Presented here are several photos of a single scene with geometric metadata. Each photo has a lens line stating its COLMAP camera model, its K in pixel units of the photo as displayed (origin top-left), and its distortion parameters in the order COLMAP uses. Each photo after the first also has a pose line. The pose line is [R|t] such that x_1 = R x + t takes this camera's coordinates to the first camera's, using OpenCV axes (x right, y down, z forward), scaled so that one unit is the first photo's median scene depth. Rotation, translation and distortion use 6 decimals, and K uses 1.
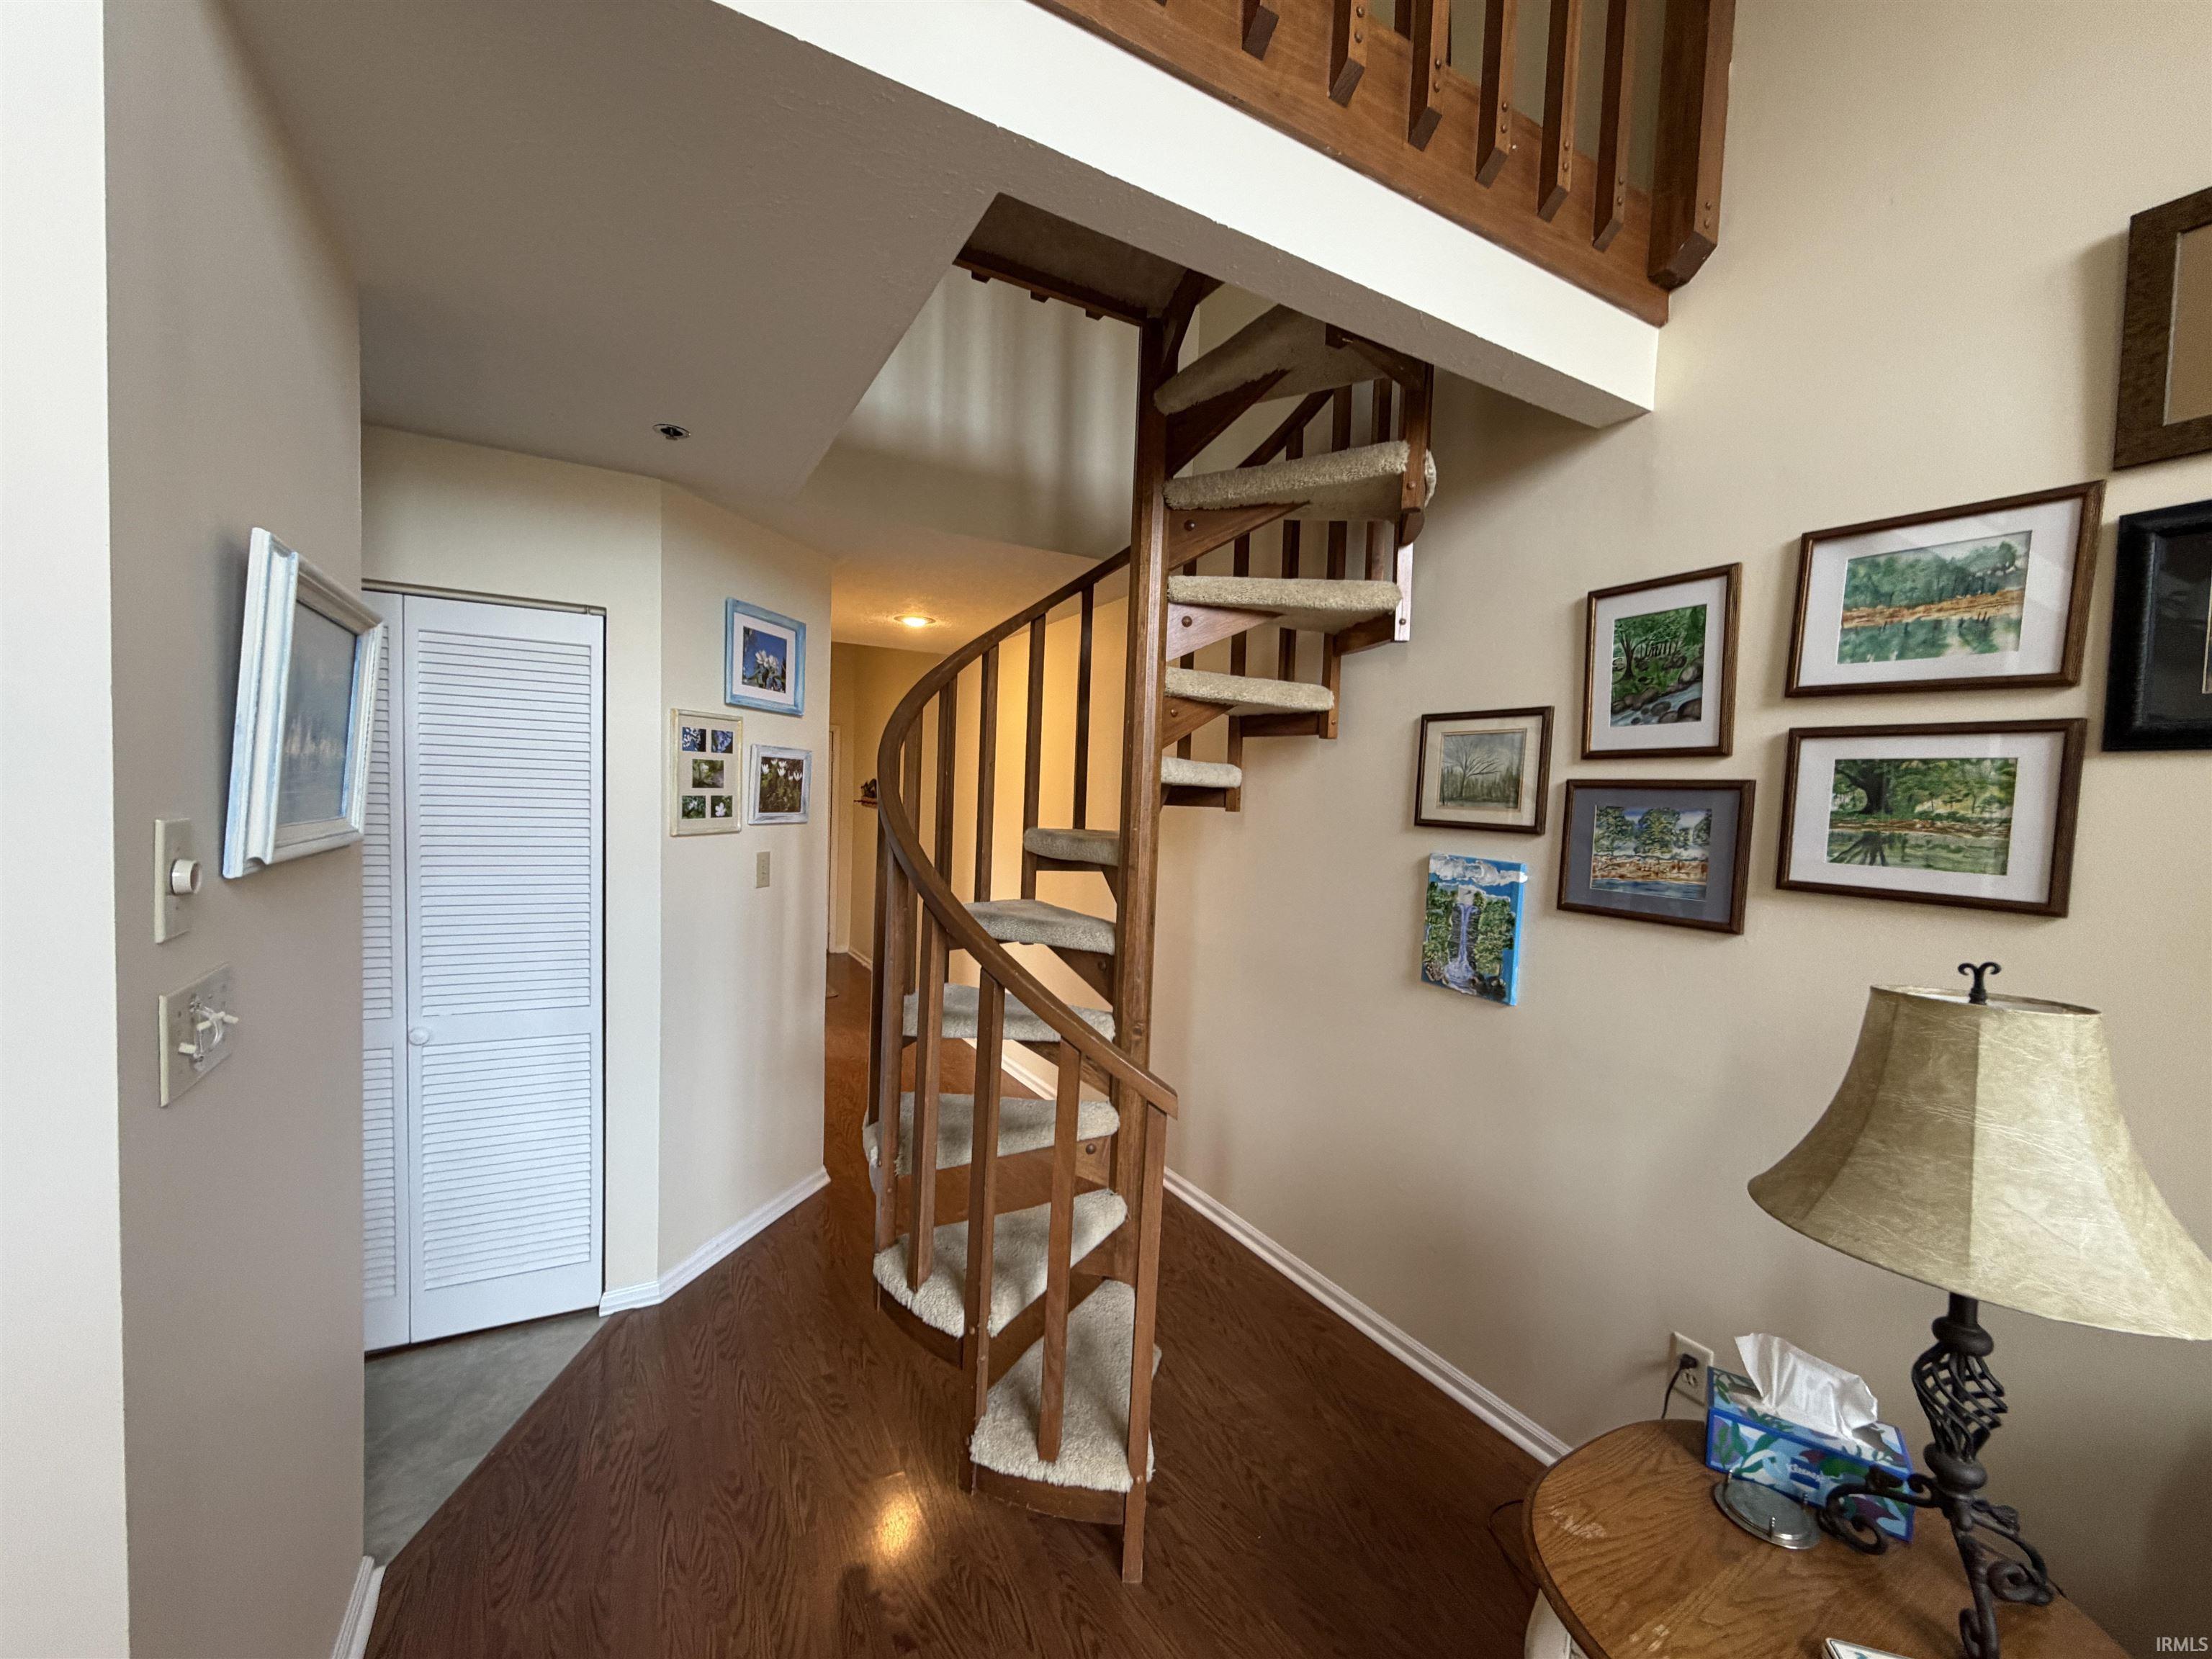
lens RADIAL K [[885.2, 0, 1093.8], [0, 885.2, 834.7], [0, 0, 1]] dist [0.000671, -0.000189]
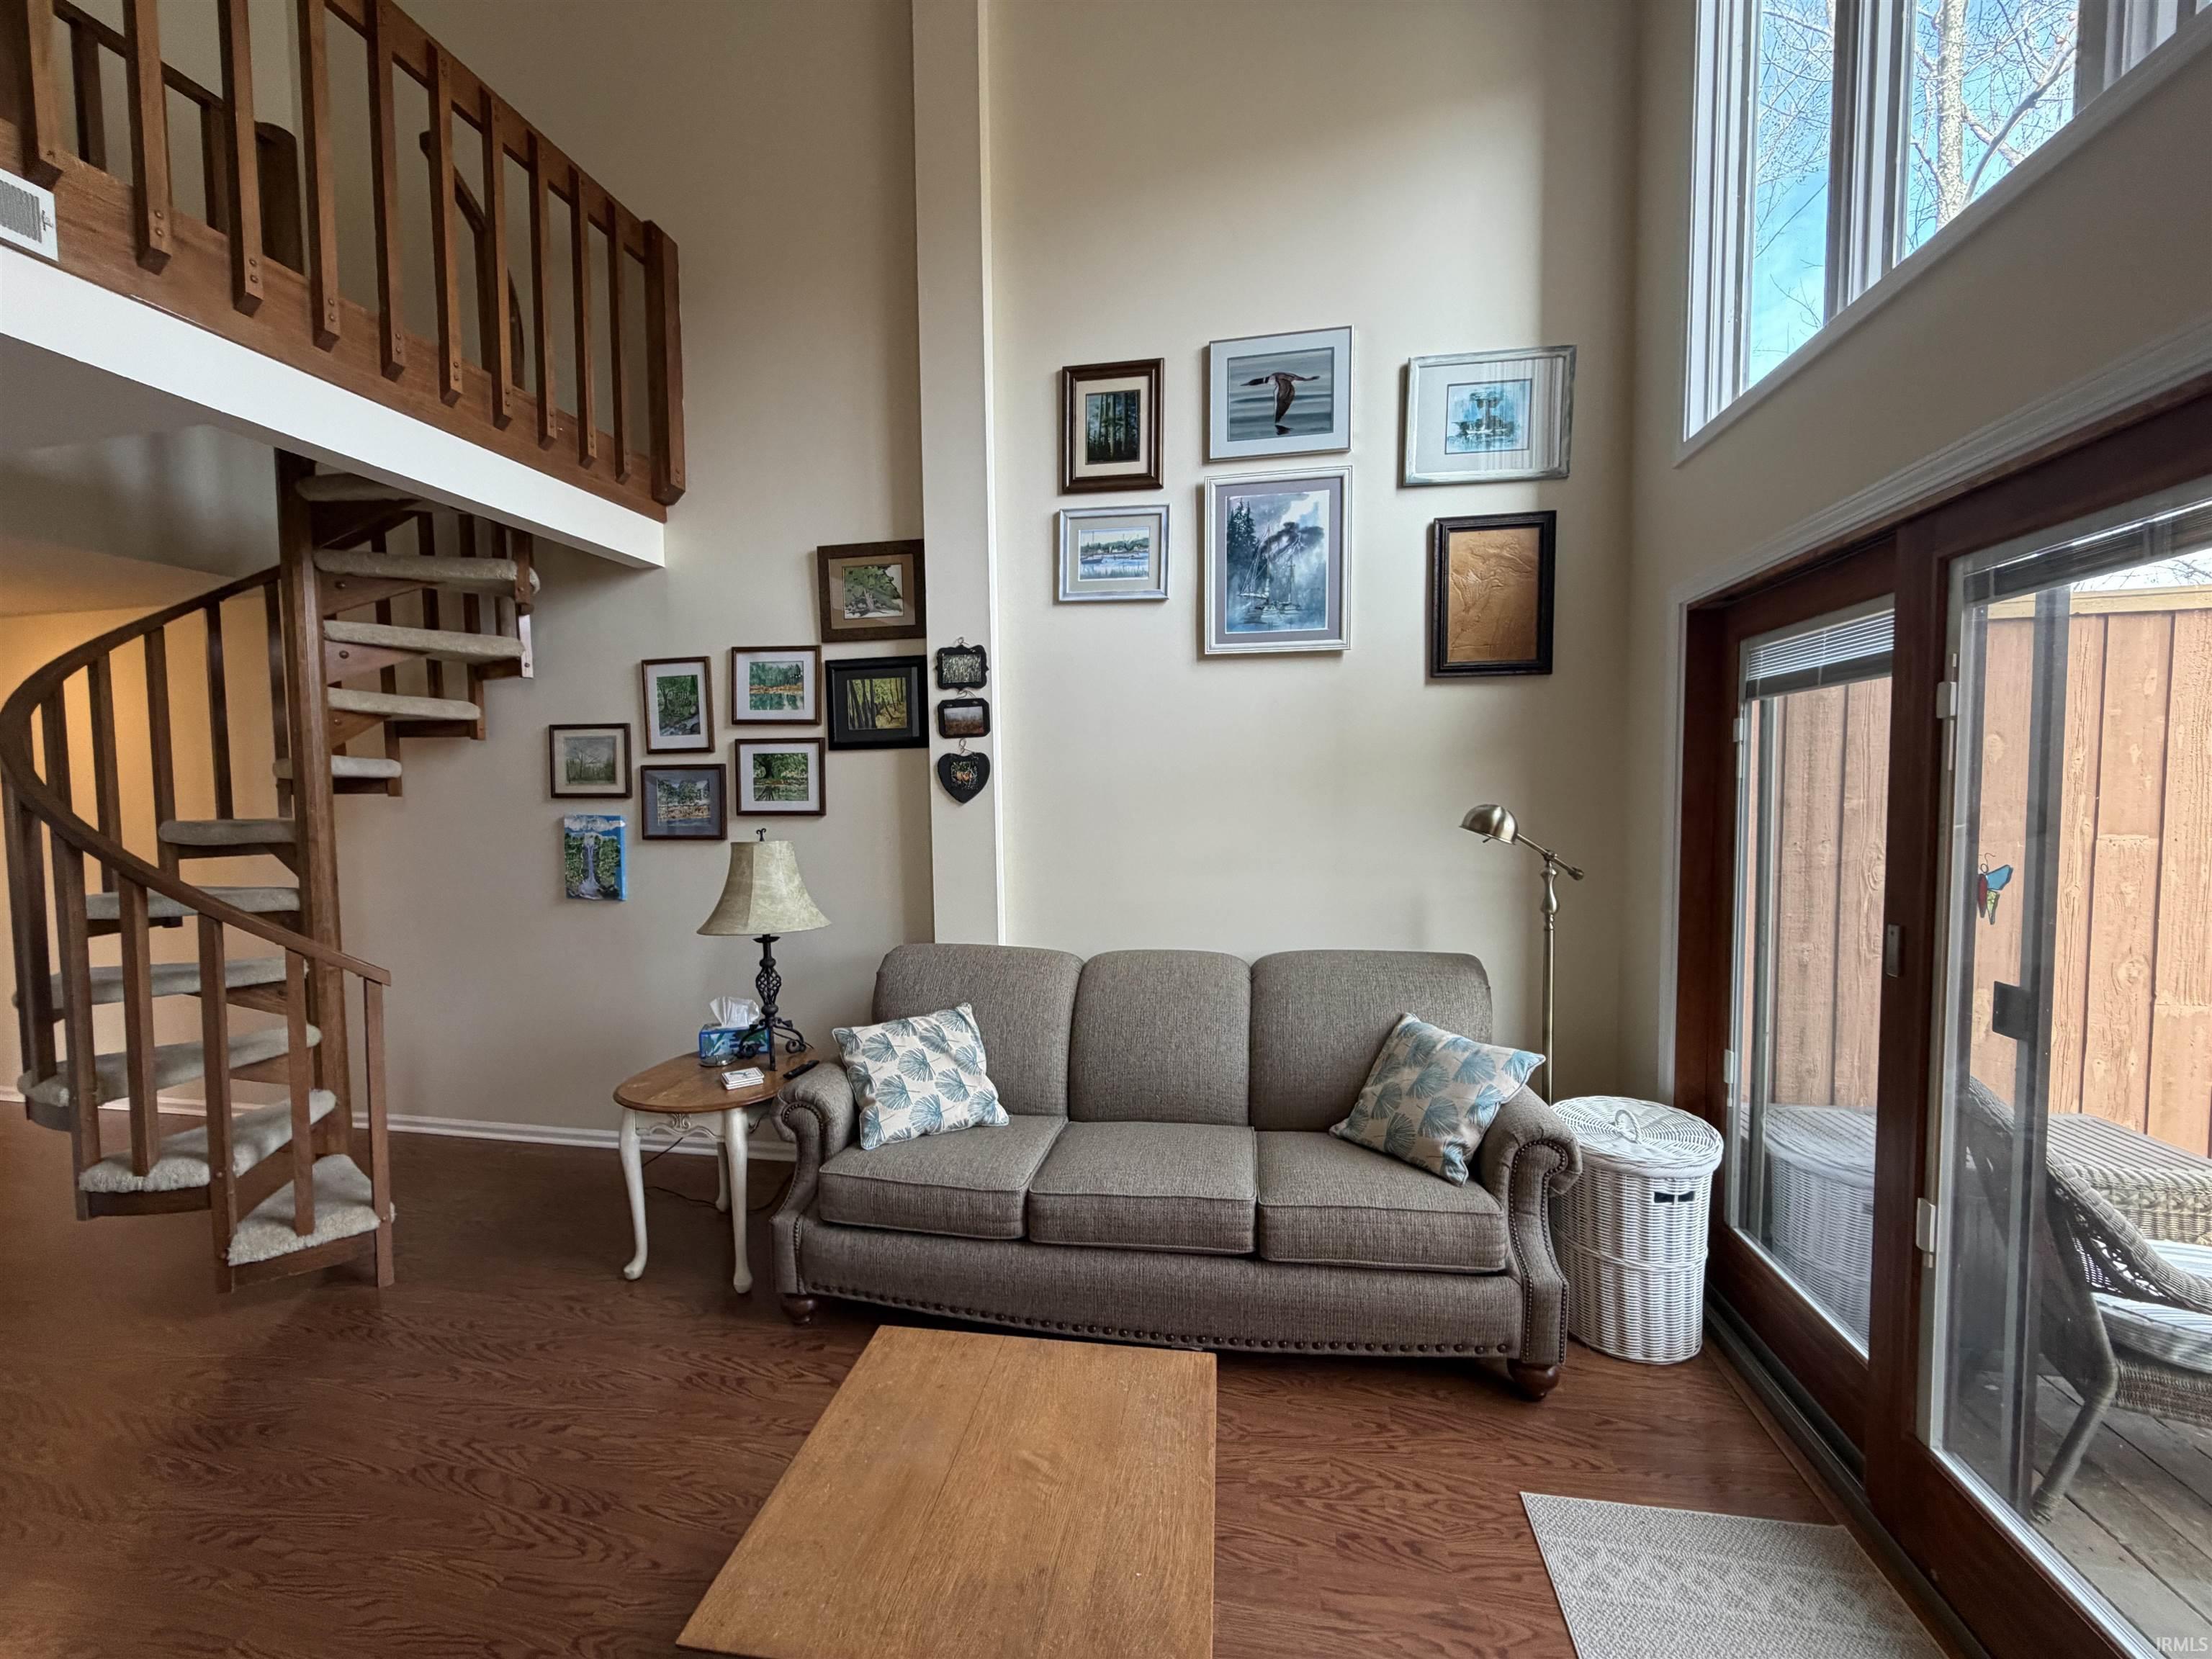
lens RADIAL K [[885.2, 0, 1099.6], [0, 885.2, 830.9], [0, 0, 1]] dist [0.000671, -0.000189]
pose [[0.649057, -0.083815, 0.756109, -0.215830], [0.071085, 0.996246, 0.049413, 0.045427], [-0.757412, 0.021676, 0.652578, -0.841409]]
